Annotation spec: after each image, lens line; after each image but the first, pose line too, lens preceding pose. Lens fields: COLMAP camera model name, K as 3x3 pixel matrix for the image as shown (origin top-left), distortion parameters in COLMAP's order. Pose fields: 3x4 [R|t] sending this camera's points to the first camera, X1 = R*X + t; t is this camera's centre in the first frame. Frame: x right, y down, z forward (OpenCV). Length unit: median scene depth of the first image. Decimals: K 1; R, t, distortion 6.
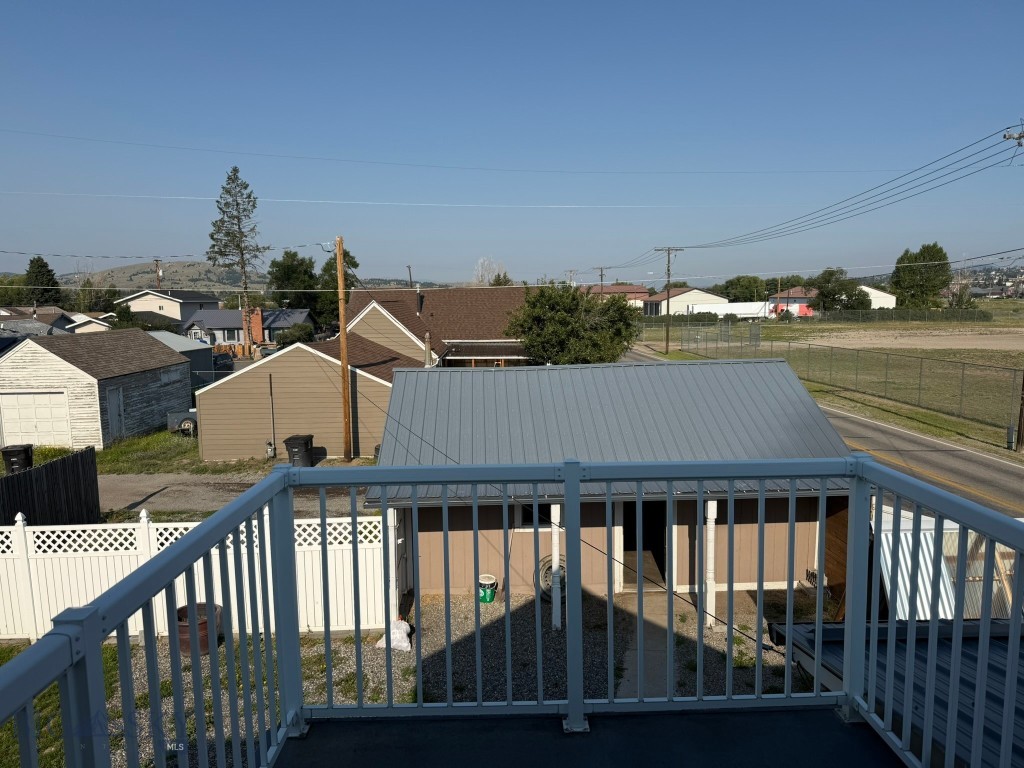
lens RADIAL K [[711.5, 0, 512.0], [0, 711.5, 384.0], [0, 0, 1]] dist [0.093360, -0.122404]
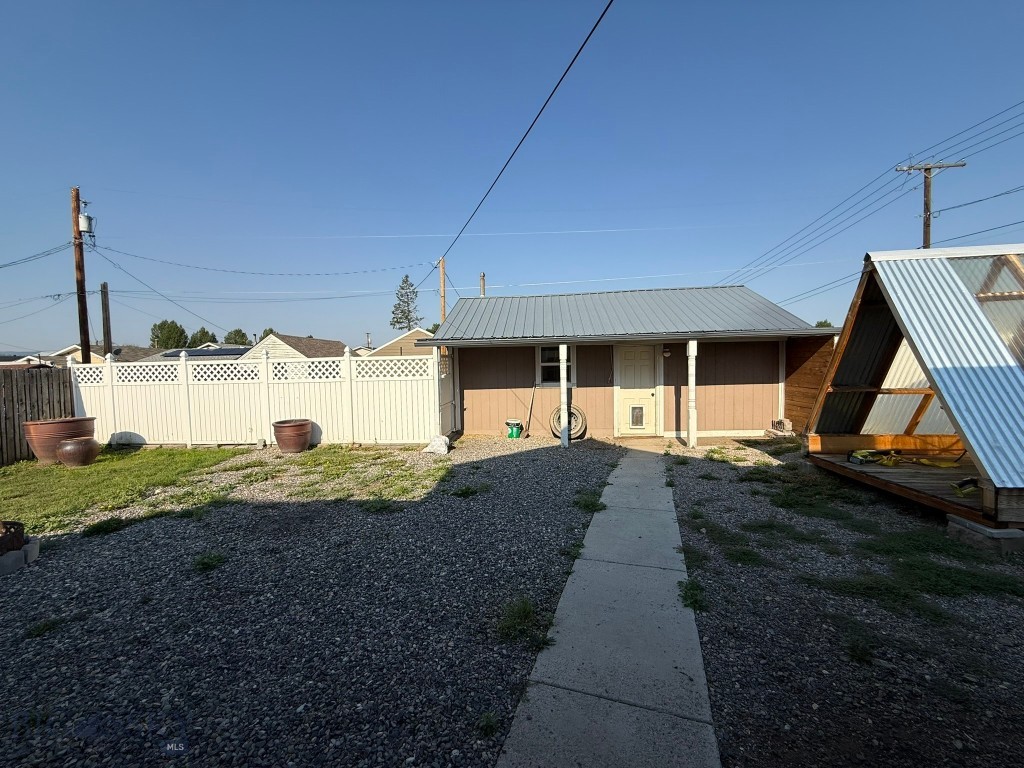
lens RADIAL K [[406.2, 0, 512.0], [0, 406.2, 384.0], [0, 0, 1]] dist [-0.001908, 0.000063]
pose [[0.991862, -0.003077, -0.127280, 0.018961], [-0.005440, 0.997770, -0.066520, 0.086117], [0.127201, 0.066671, 0.989634, 0.086679]]
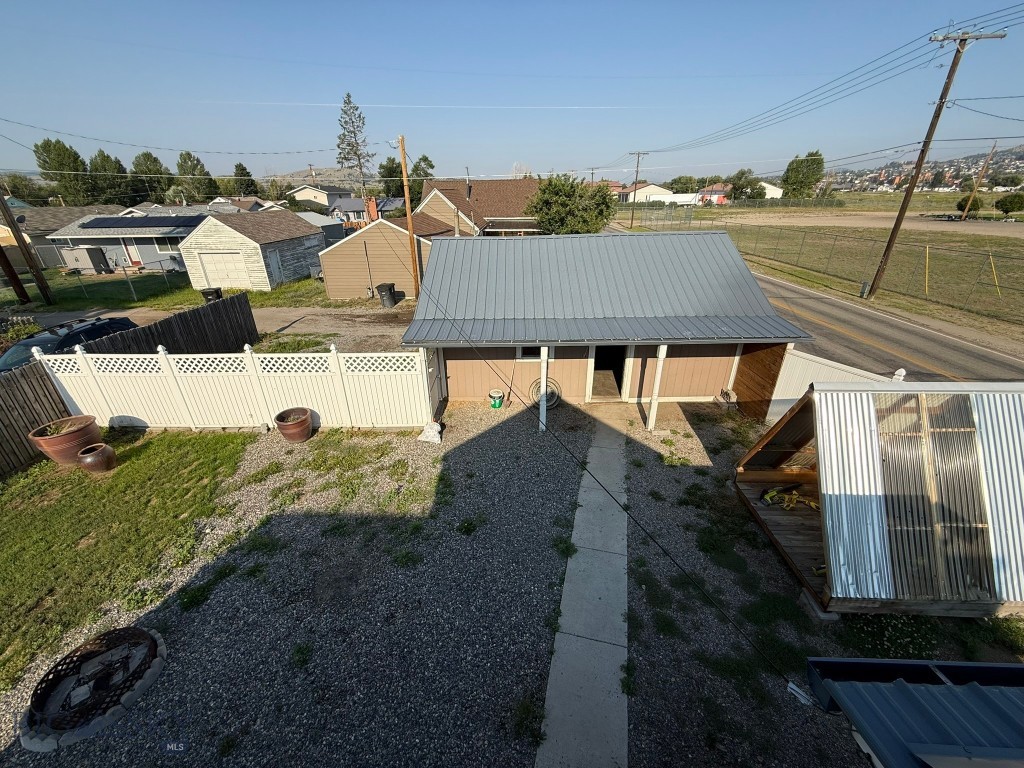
lens RADIAL K [[406.2, 0, 512.0], [0, 406.2, 384.0], [0, 0, 1]] dist [-0.001908, 0.000063]
pose [[0.998678, 0.021479, -0.046709, 0.011414], [-0.005526, 0.948126, 0.317846, -0.001373], [0.051113, -0.317167, 0.946991, 0.078770]]
